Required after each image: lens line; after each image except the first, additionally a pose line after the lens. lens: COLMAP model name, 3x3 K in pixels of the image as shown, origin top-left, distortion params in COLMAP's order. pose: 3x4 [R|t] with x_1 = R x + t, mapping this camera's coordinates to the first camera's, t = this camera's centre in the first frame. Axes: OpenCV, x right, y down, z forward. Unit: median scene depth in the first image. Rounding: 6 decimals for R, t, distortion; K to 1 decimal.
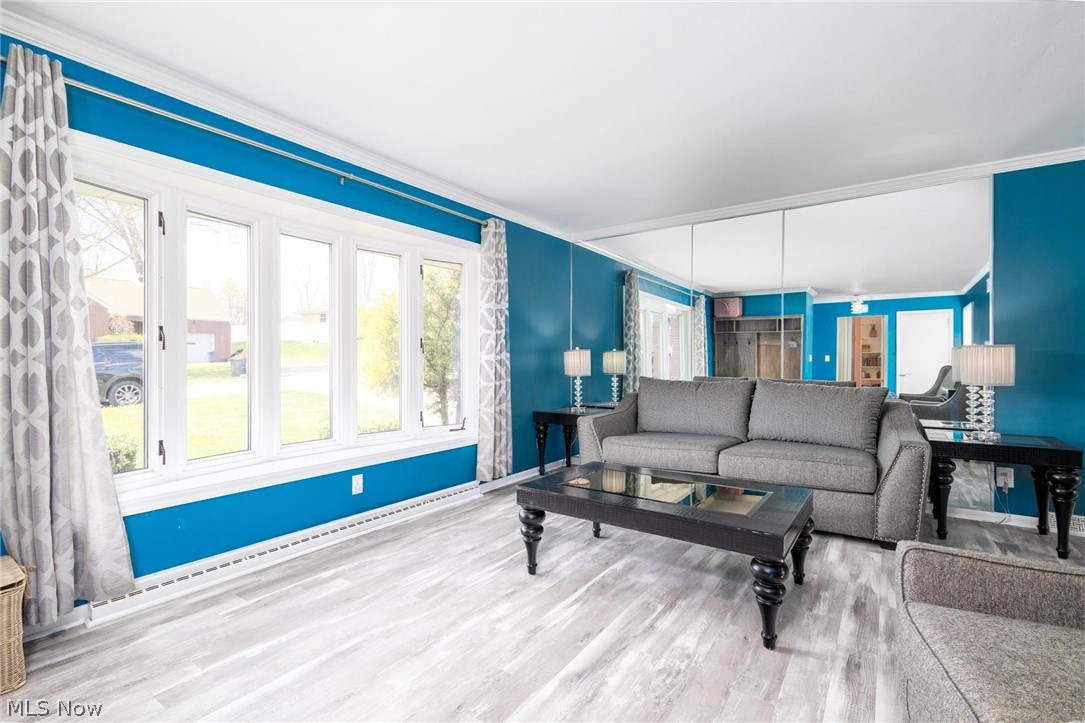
lens RADIAL K [[502.6, 0, 541.5], [0, 502.6, 360.3], [0, 0, 1]] dist [0.000968, -0.000061]
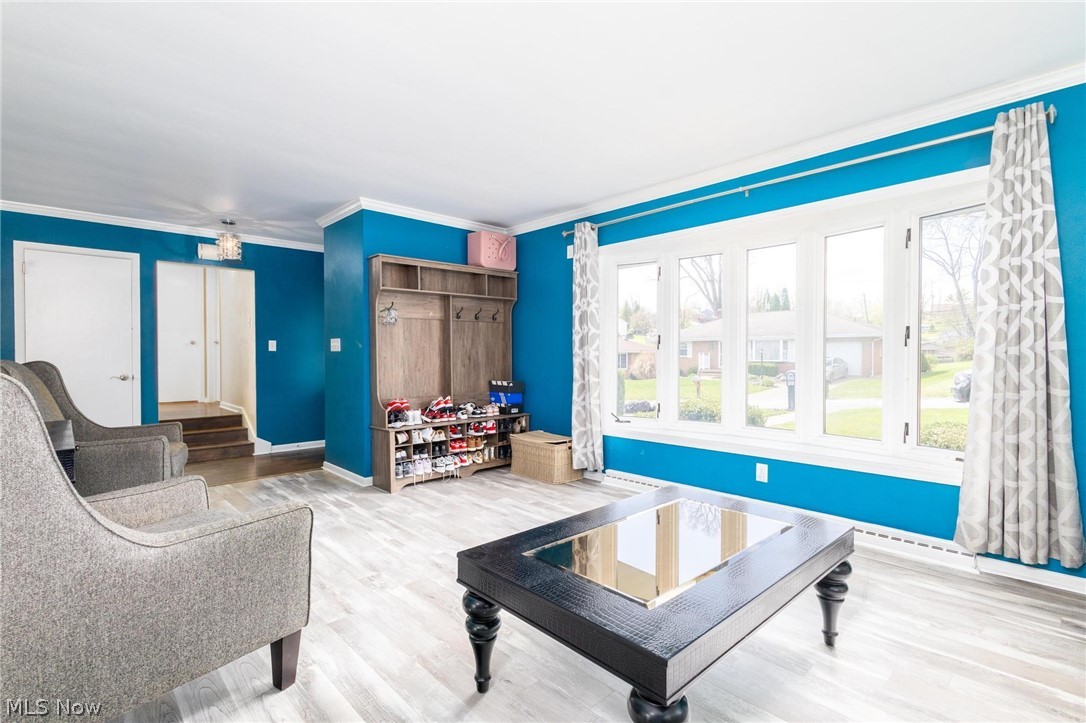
lens RADIAL K [[503.0, 0, 542.4], [0, 503.0, 361.5], [0, 0, 1]] dist [0.000968, -0.000061]
pose [[-0.208353, 0.015516, -0.977931, 0.755883], [0.005150, 0.999878, 0.014767, -0.005587], [0.978040, -0.001959, -0.208407, 0.762496]]
